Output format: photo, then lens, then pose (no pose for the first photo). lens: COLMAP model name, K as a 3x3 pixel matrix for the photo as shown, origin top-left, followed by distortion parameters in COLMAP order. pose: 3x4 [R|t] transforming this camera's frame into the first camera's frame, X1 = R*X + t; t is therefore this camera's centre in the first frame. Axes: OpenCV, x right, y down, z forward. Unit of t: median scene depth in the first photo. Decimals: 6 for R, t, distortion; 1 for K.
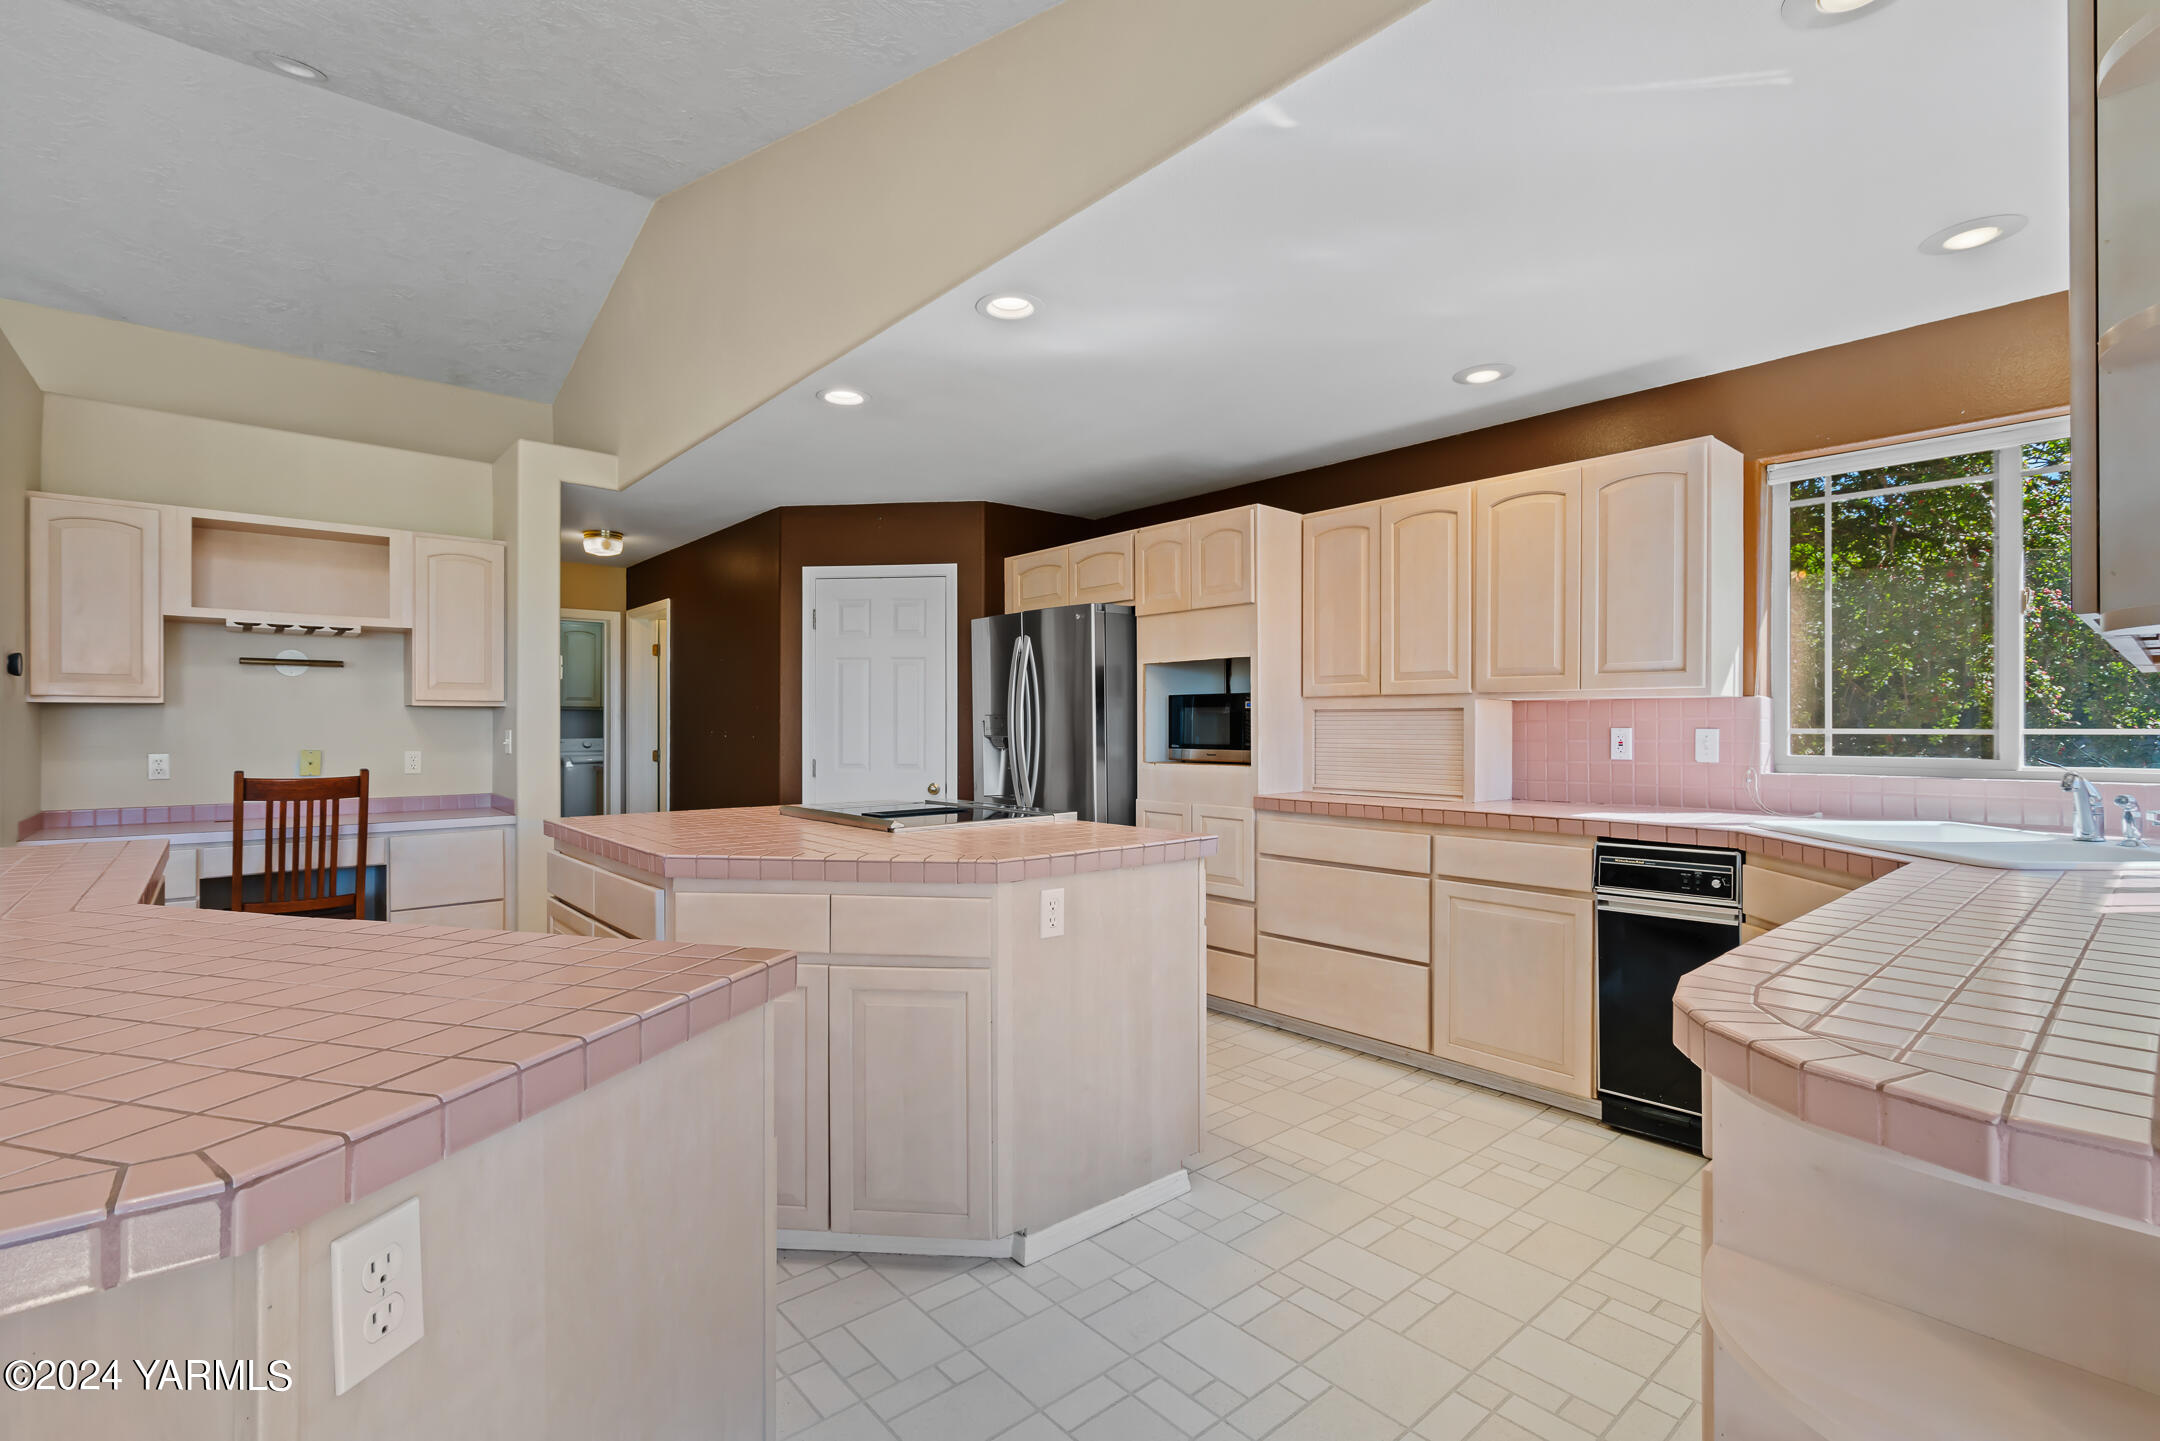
lens RADIAL K [[983.1, 0, 1072.6], [0, 983.1, 728.8], [0, 0, 1]] dist [-0.010818, 0.004959]
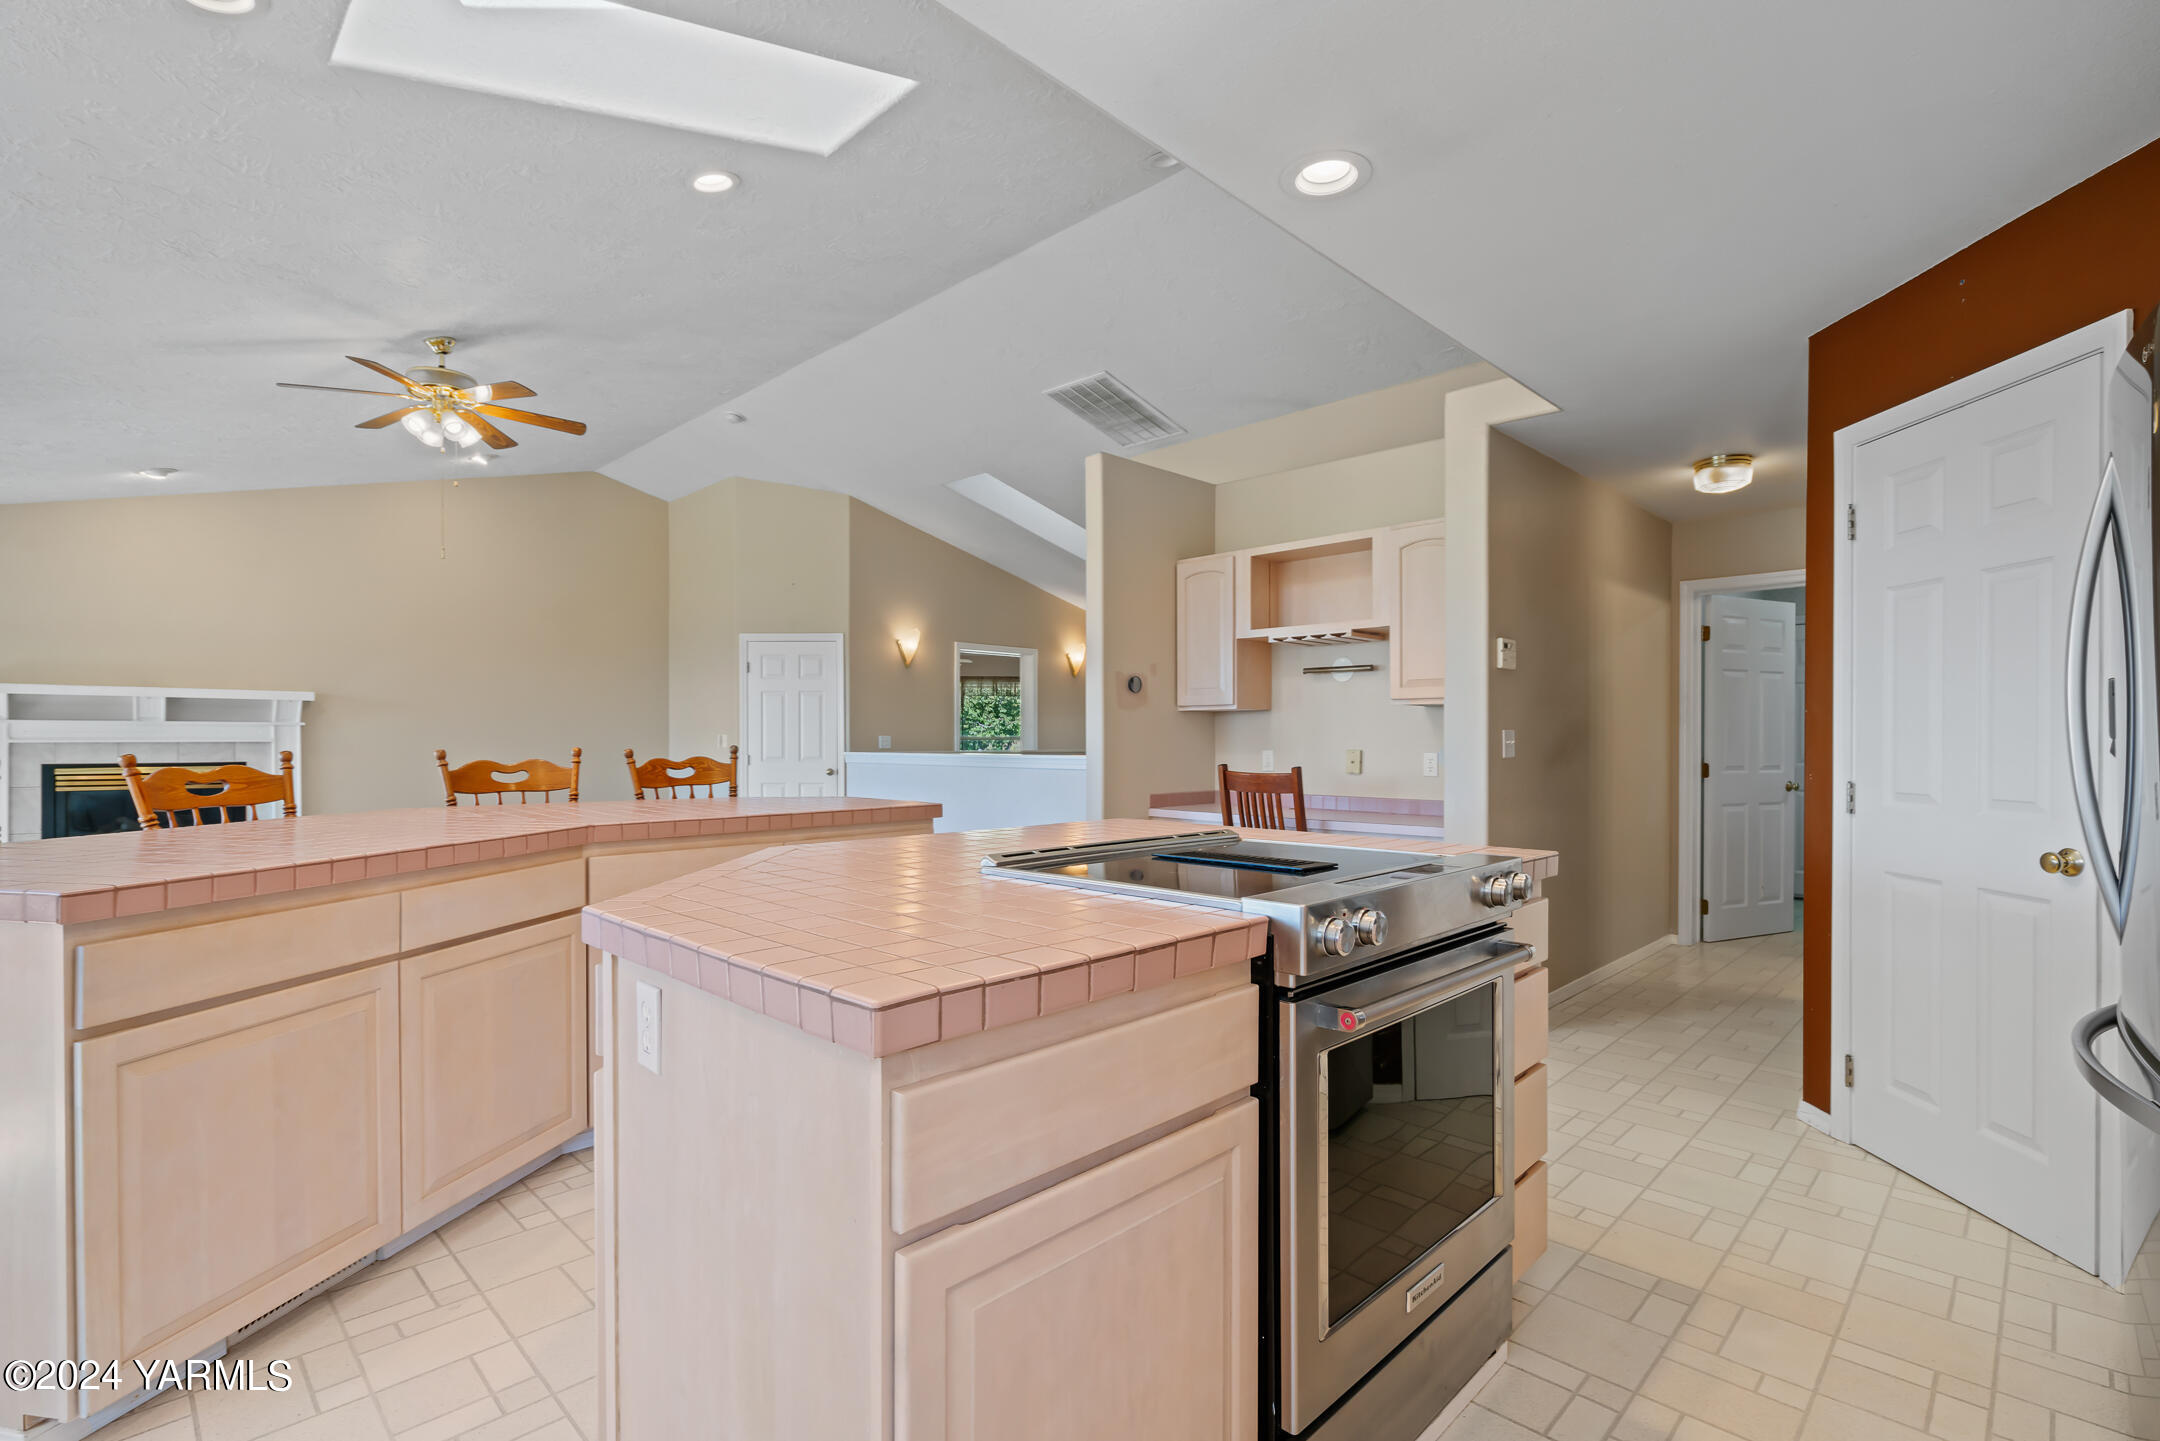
lens RADIAL K [[983.1, 0, 1063.9], [0, 983.1, 749.3], [0, 0, 1]] dist [-0.010818, 0.004959]
pose [[0.071482, 0.011768, -0.997372, 0.343411], [-0.004179, 0.999925, 0.011499, 0.012699], [0.997433, 0.003346, 0.071526, 0.750106]]
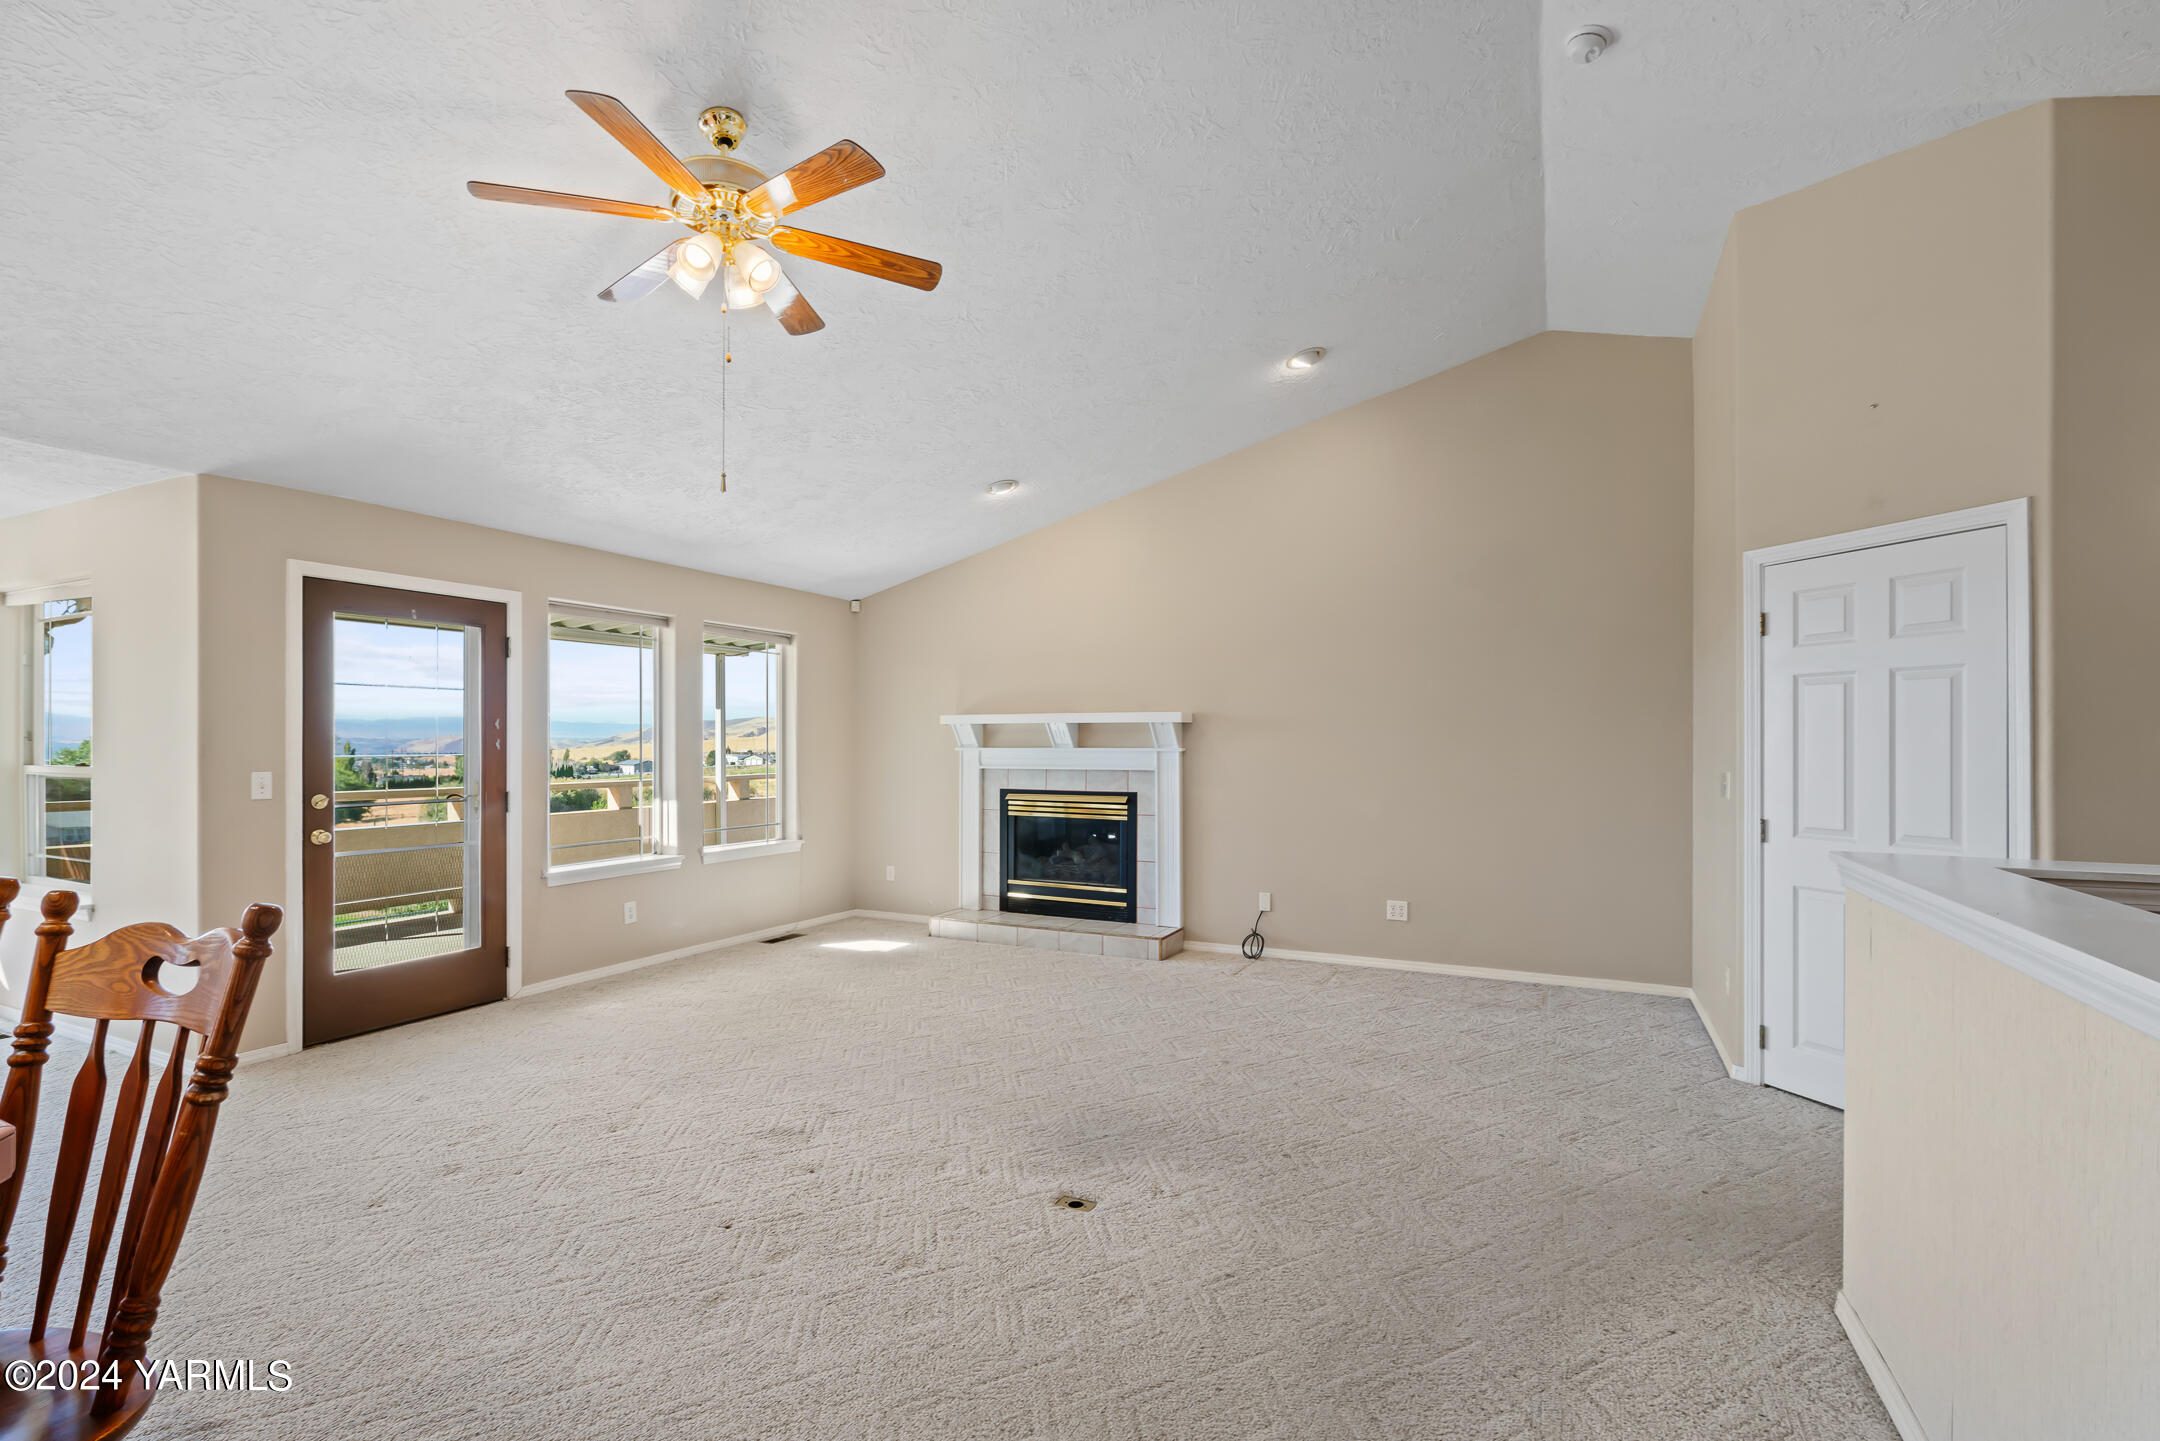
lens RADIAL K [[983.1, 0, 1075.1], [0, 983.1, 742.1], [0, 0, 1]] dist [-0.010818, 0.004959]
pose [[-0.916910, 0.001078, -0.399093, -0.983510], [-0.000300, 0.999994, 0.003391, -0.030671], [0.399094, 0.003229, -0.916904, 0.830371]]
